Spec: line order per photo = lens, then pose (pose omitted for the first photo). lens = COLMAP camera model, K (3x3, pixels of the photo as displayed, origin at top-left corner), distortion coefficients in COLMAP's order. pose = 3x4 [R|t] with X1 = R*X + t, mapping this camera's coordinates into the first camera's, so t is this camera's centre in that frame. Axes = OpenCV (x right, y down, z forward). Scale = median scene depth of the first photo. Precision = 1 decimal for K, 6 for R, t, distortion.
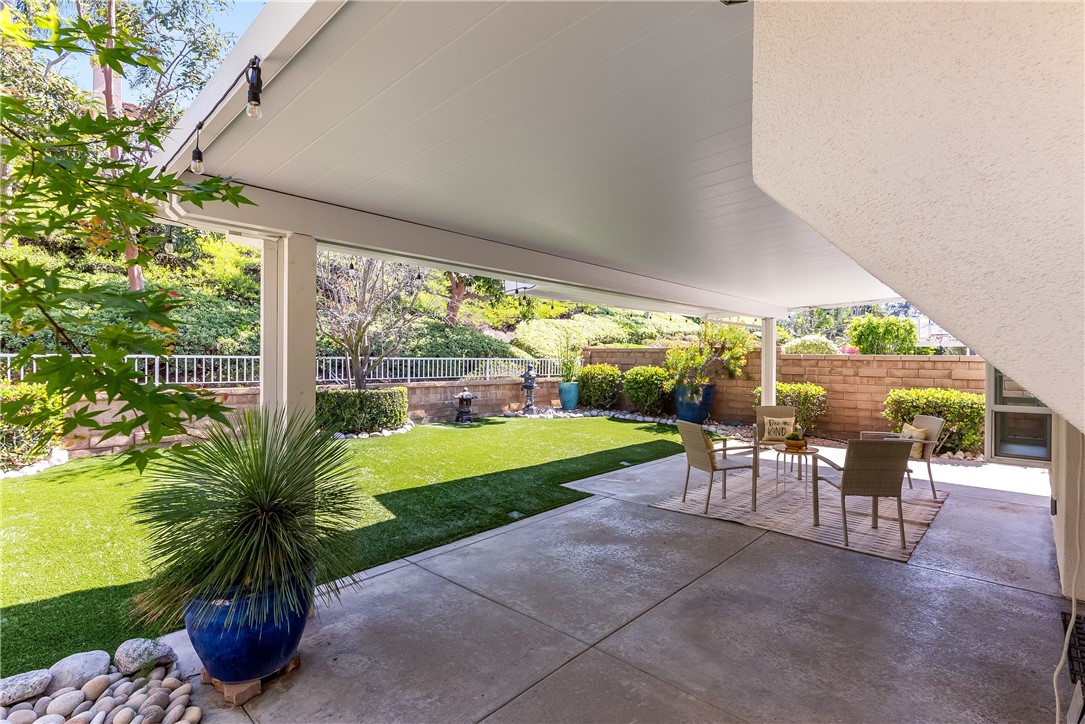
lens RADIAL K [[529.6, 0, 538.3], [0, 529.6, 359.5], [0, 0, 1]] dist [-0.005268, 0.001897]
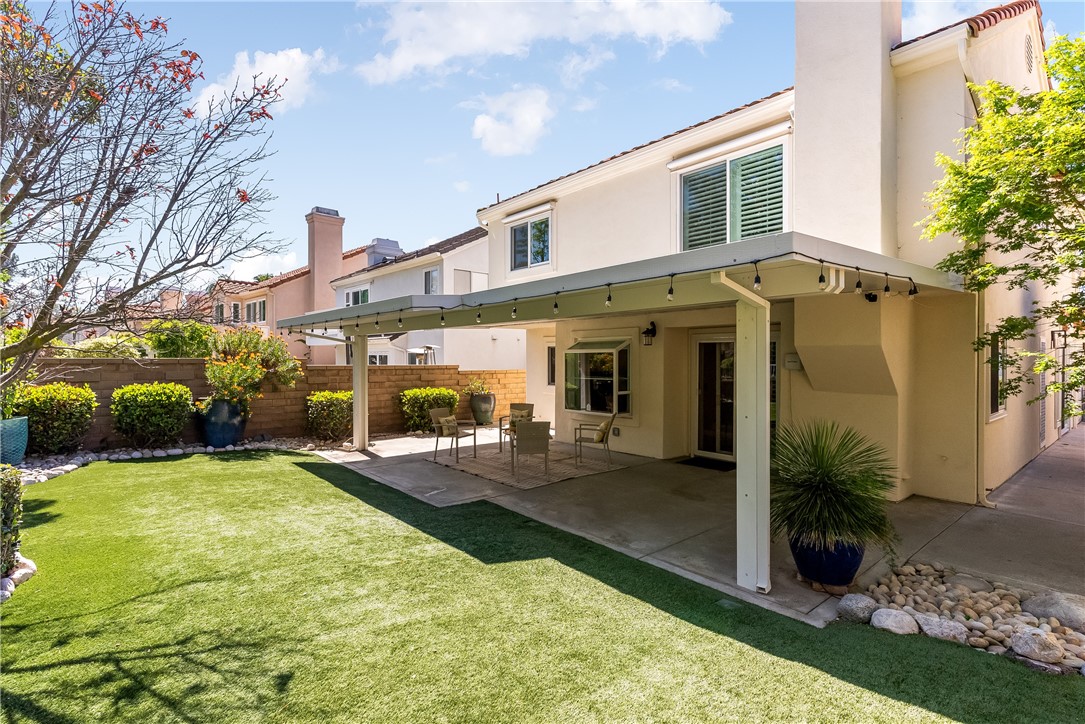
lens RADIAL K [[529.6, 0, 538.3], [0, 529.6, 360.7], [0, 0, 1]] dist [-0.005268, 0.001897]
pose [[0.131175, -0.016165, 0.991227, -0.547486], [0.008764, 0.999847, 0.015146, -0.031940], [-0.991320, 0.006701, 0.131297, 0.402196]]
